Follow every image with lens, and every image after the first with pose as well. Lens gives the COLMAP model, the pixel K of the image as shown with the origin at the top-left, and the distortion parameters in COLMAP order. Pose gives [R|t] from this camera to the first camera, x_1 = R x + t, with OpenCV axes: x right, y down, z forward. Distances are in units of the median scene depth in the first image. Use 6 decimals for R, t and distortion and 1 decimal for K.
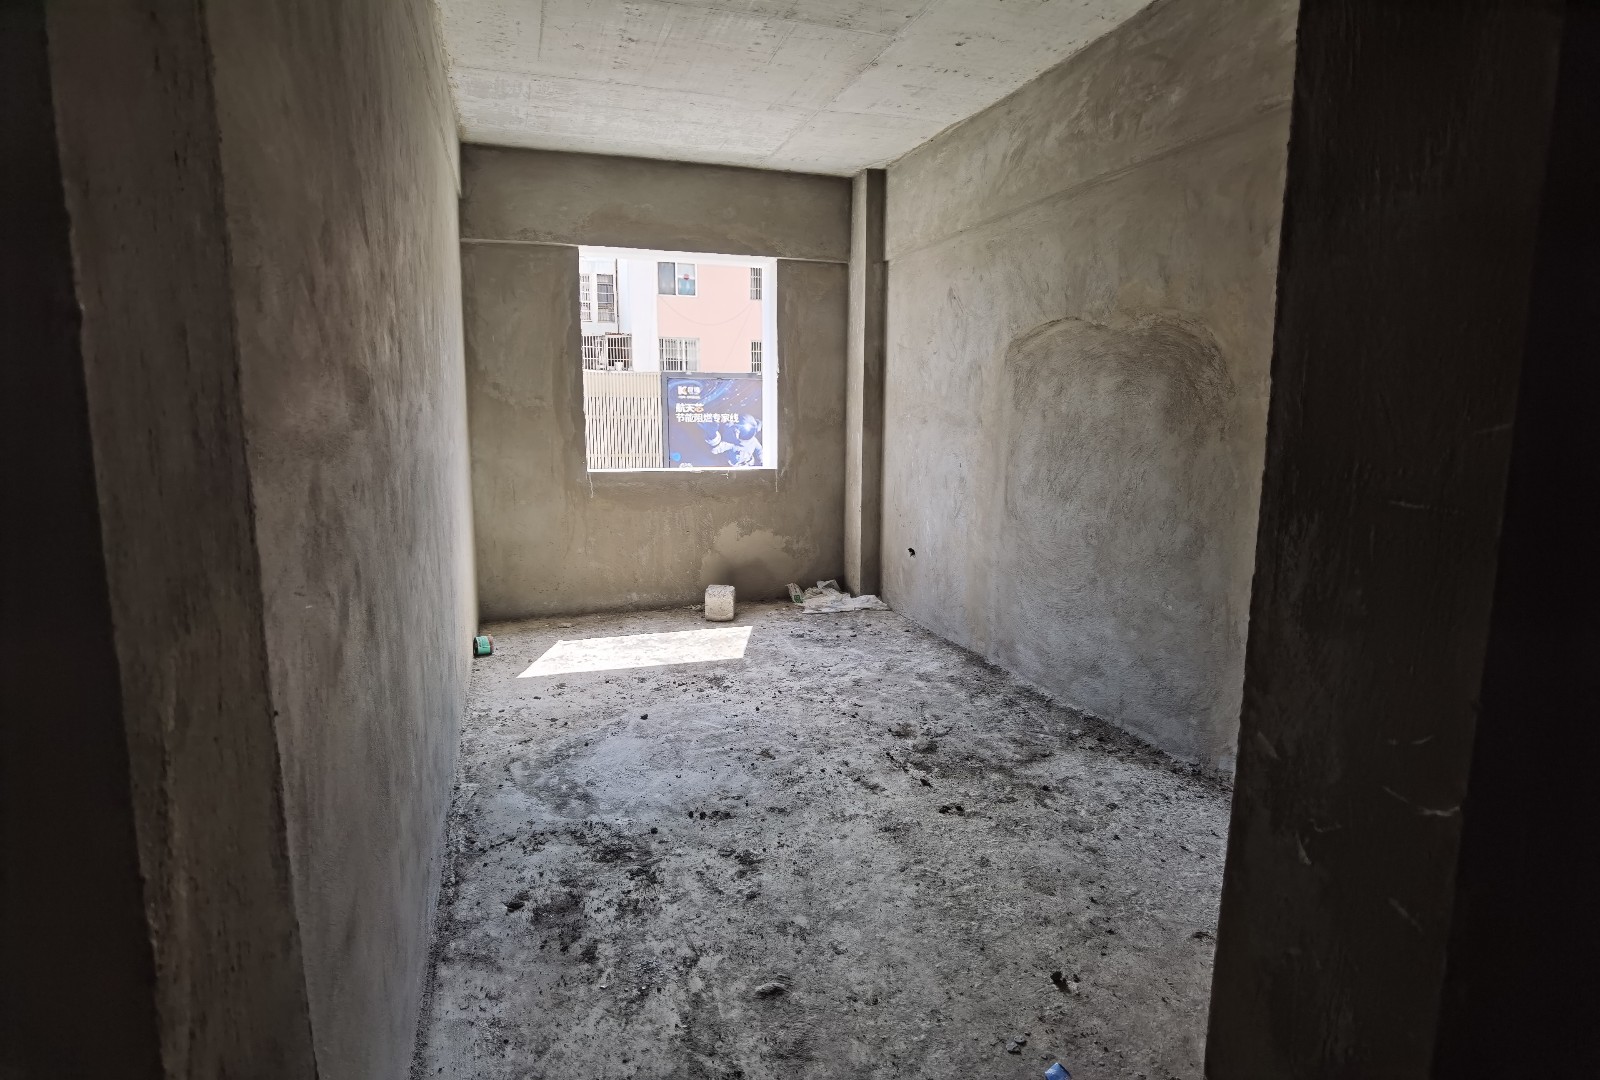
lens RADIAL K [[831.5, 0, 795.5], [0, 831.5, 535.6], [0, 0, 1]] dist [-0.014942, -0.000748]
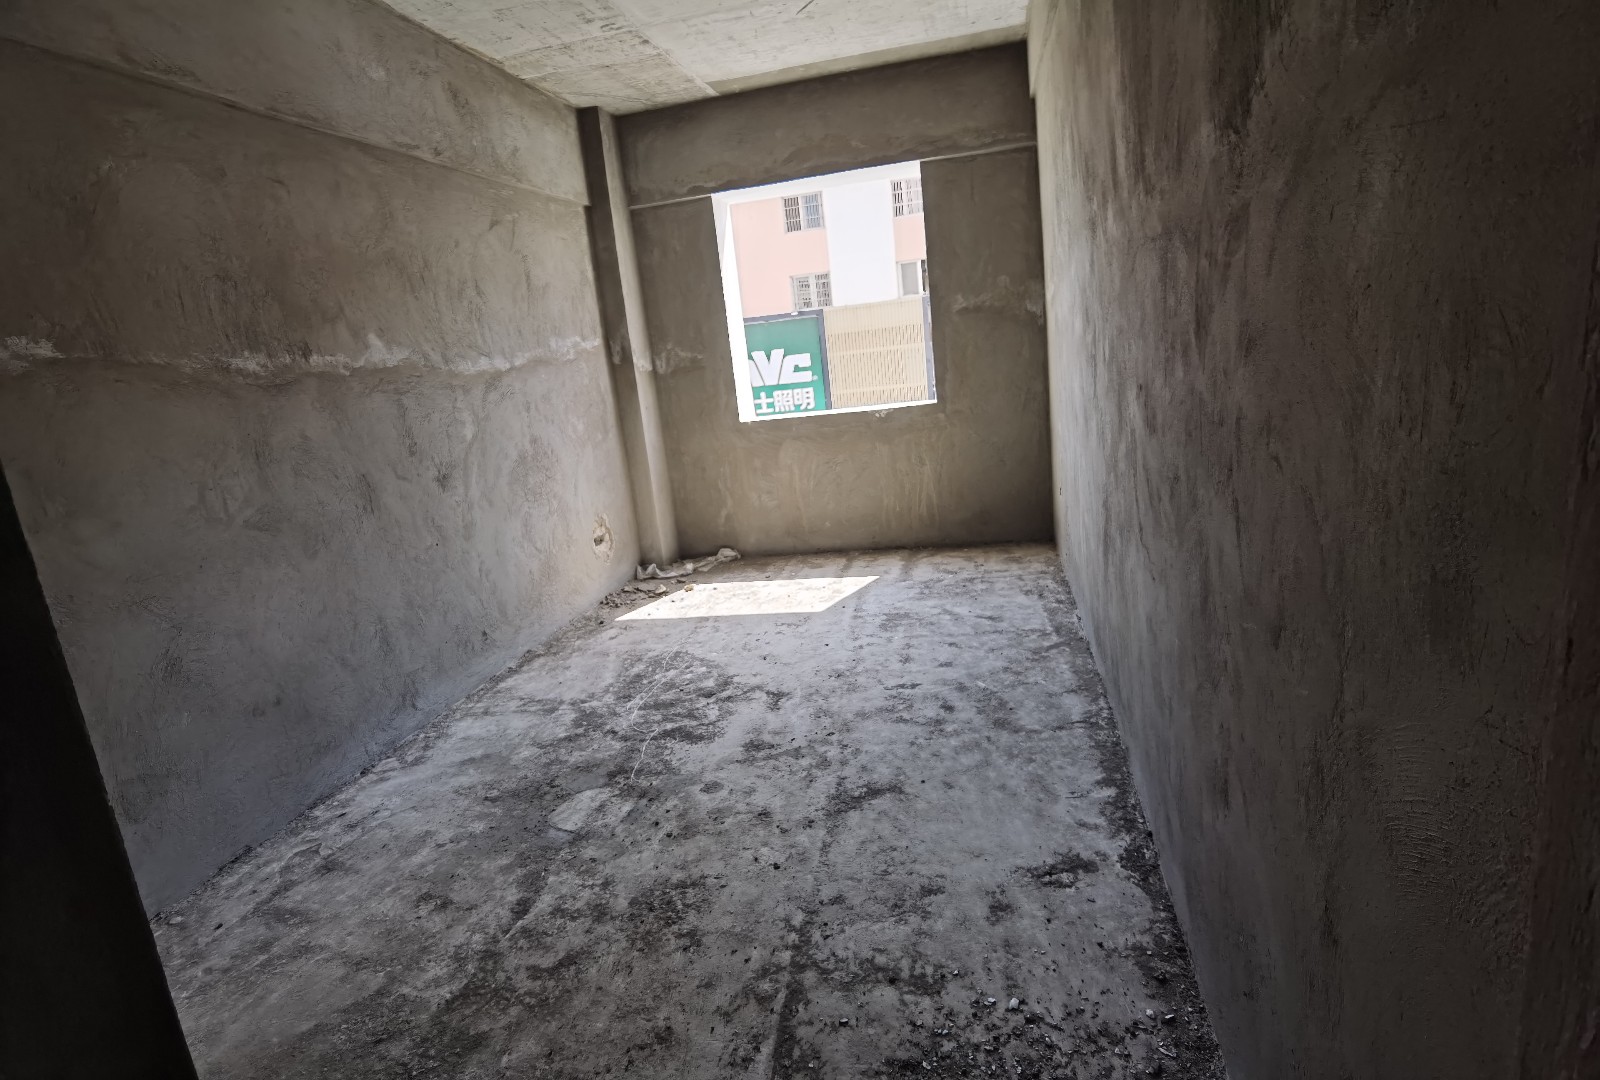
lens RADIAL K [[831.5, 0, 795.5], [0, 831.5, 535.6], [0, 0, 1]] dist [-0.014942, -0.000748]
pose [[0.849682, 0.015898, -0.527056, 0.353149], [0.034633, 0.995704, 0.085867, -0.020628], [0.526157, -0.091213, 0.845481, 0.160036]]
